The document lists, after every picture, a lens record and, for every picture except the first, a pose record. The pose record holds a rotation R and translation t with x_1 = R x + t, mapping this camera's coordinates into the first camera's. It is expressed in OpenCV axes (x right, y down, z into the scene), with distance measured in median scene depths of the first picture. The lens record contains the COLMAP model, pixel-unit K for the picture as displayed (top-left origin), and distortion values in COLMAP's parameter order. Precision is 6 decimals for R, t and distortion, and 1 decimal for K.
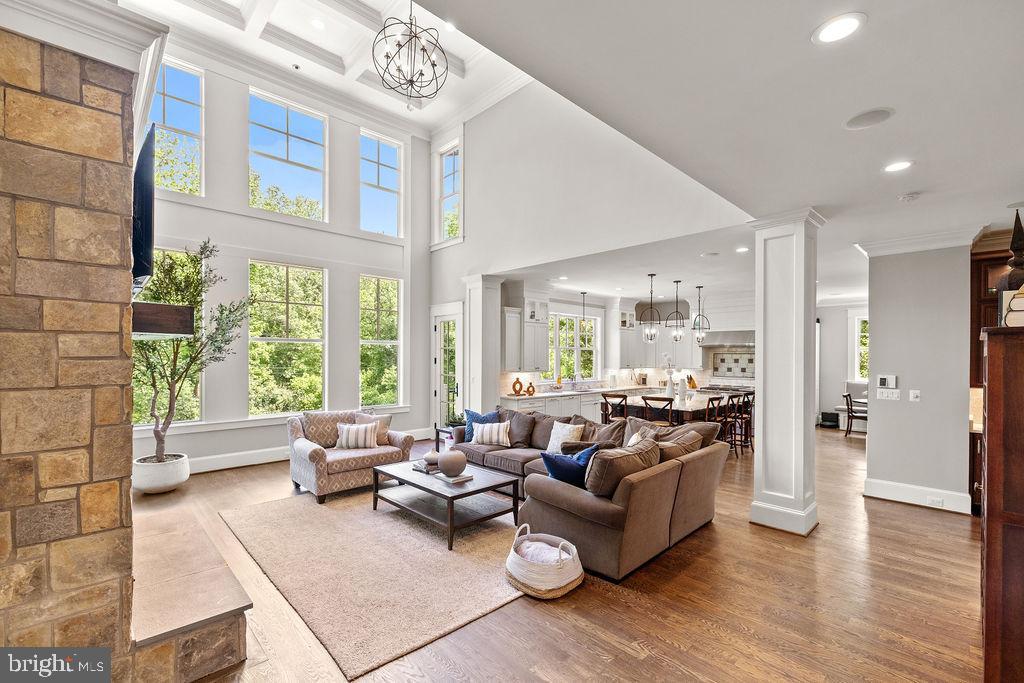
lens RADIAL K [[446.0, 0, 525.2], [0, 446.0, 343.6], [0, 0, 1]] dist [-0.000711, -0.000025]
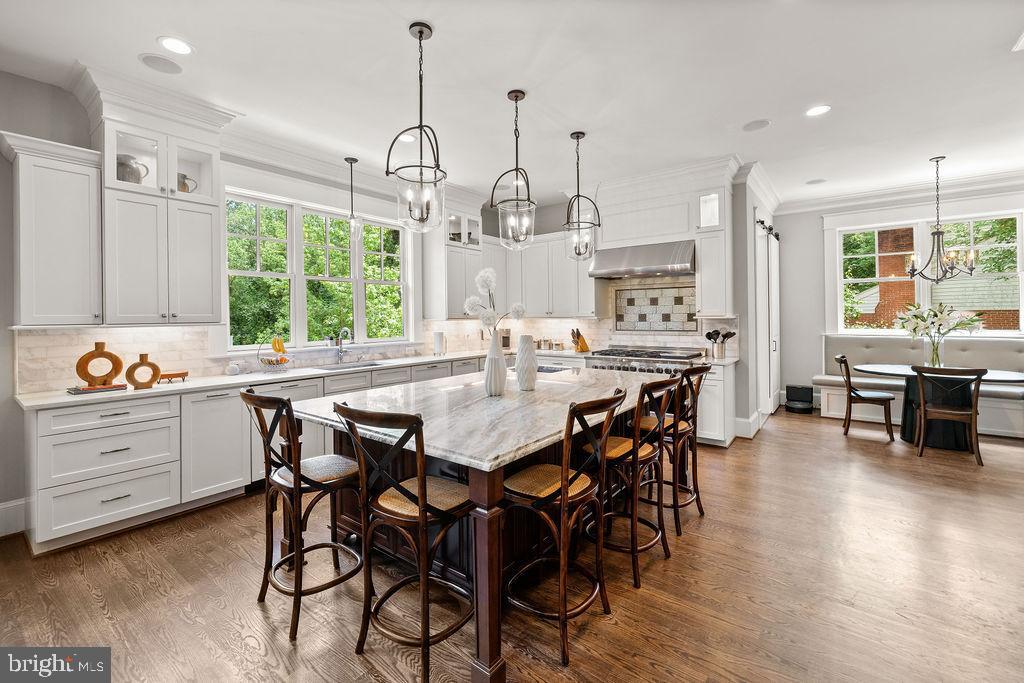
lens RADIAL K [[435.1, 0, 516.0], [0, 435.1, 315.4], [0, 0, 1]] dist [-0.000594, 0.000064]
pose [[0.989383, -0.015226, 0.144534, 0.221021], [0.011842, 0.999636, 0.024244, 0.040056], [-0.144850, -0.022275, 0.989203, 0.480027]]
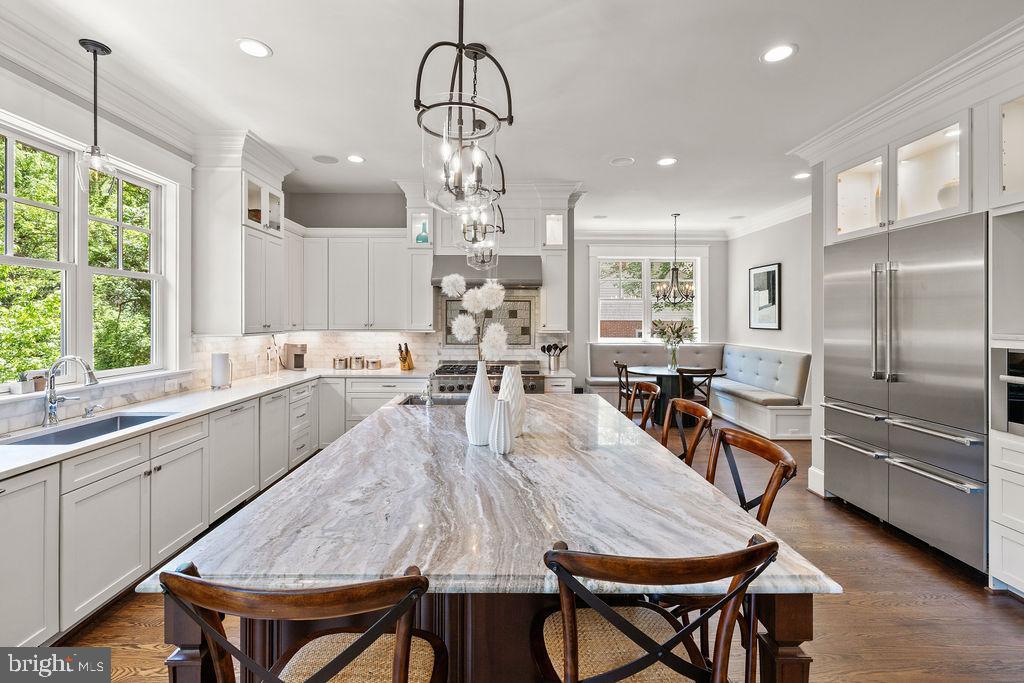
lens RADIAL K [[433.7, 0, 506.1], [0, 433.7, 320.7], [0, 0, 1]] dist [-0.001676, -0.000068]
pose [[0.693156, -0.007437, 0.720750, 0.107368], [-0.017360, 0.999484, 0.027008, 0.031197], [-0.720579, -0.031233, 0.692669, 0.610270]]
